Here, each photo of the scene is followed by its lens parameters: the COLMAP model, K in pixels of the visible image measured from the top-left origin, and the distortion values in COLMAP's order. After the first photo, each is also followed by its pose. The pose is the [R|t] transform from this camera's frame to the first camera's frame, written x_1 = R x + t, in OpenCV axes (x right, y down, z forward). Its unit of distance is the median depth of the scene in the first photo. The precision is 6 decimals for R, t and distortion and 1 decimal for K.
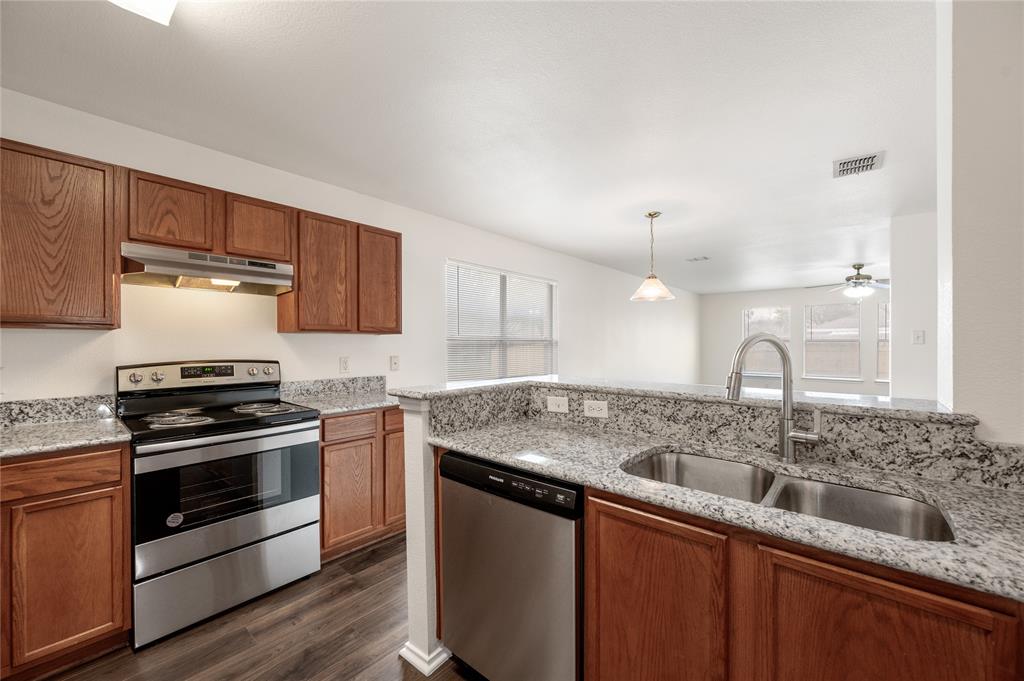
lens RADIAL K [[405.0, 0, 513.7], [0, 405.0, 343.3], [0, 0, 1]] dist [-0.002537, 0.000935]
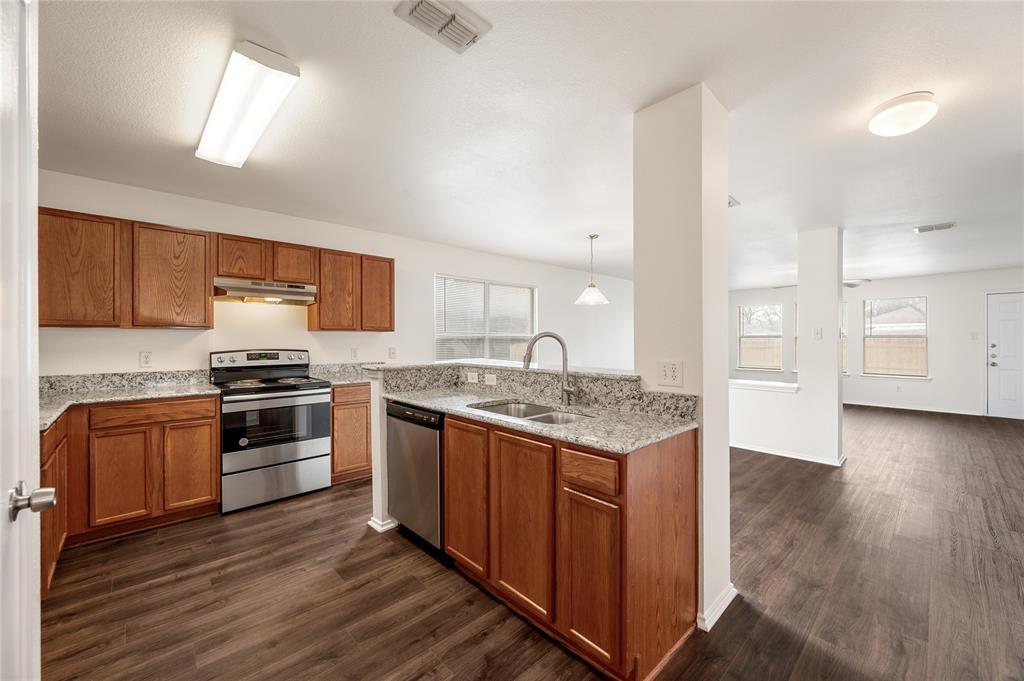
lens RADIAL K [[405.0, 0, 512.4], [0, 405.0, 339.0], [0, 0, 1]] dist [-0.002537, 0.000935]
pose [[0.994466, 0.000563, -0.105055, 0.431082], [-0.000584, 1.000000, -0.000173, 0.003846], [0.105055, 0.000233, 0.994466, -0.532299]]
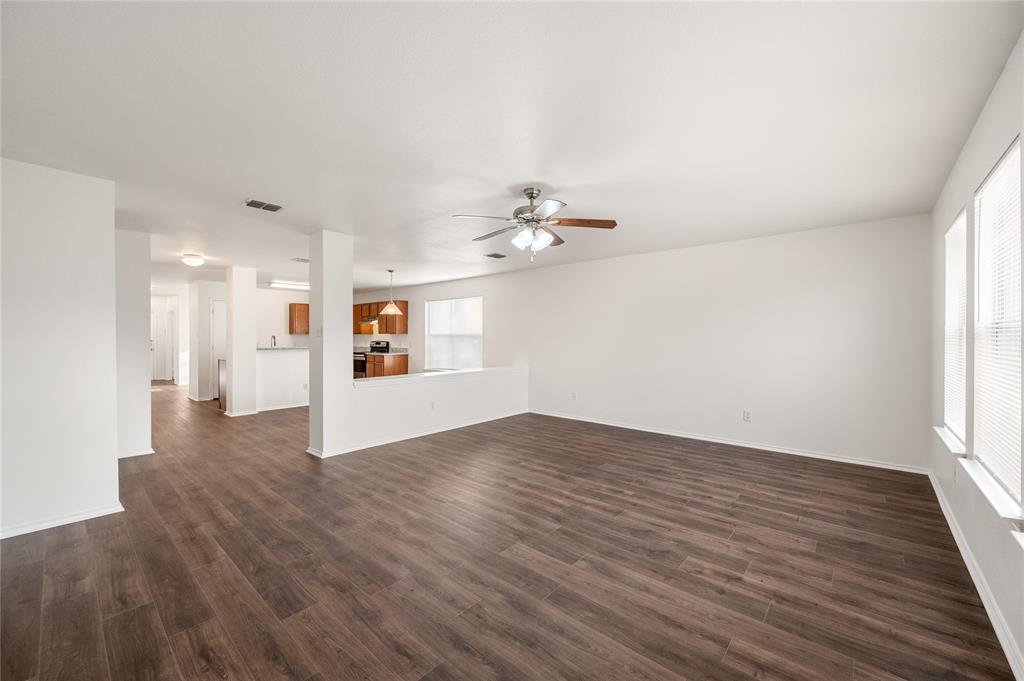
lens RADIAL K [[405.0, 0, 519.2], [0, 405.0, 341.7], [0, 0, 1]] dist [-0.002537, 0.000935]
pose [[-0.011931, 0.012337, -0.999853, 4.364639], [-0.000948, 0.999923, 0.012349, -0.003831], [0.999928, 0.001096, -0.011919, 3.134366]]
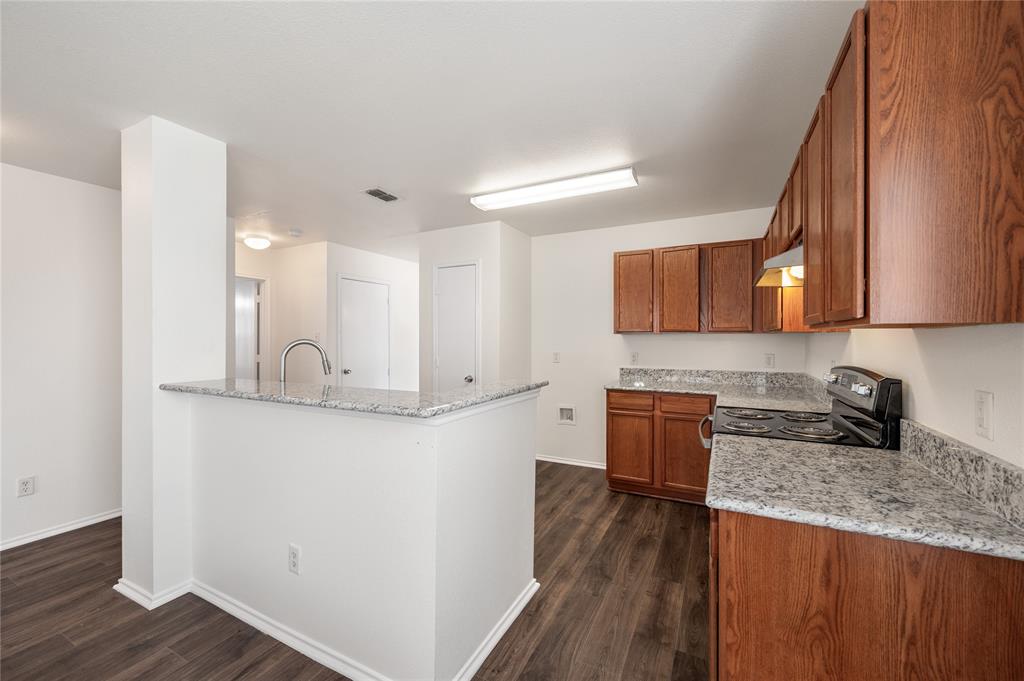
lens RADIAL K [[405.0, 0, 514.6], [0, 405.0, 342.8], [0, 0, 1]] dist [-0.002537, 0.000935]
pose [[-0.972021, 0.004107, -0.234858, 0.085233], [0.000680, 0.999892, 0.014670, -0.023505], [0.234893, 0.014100, -0.971919, 1.966476]]
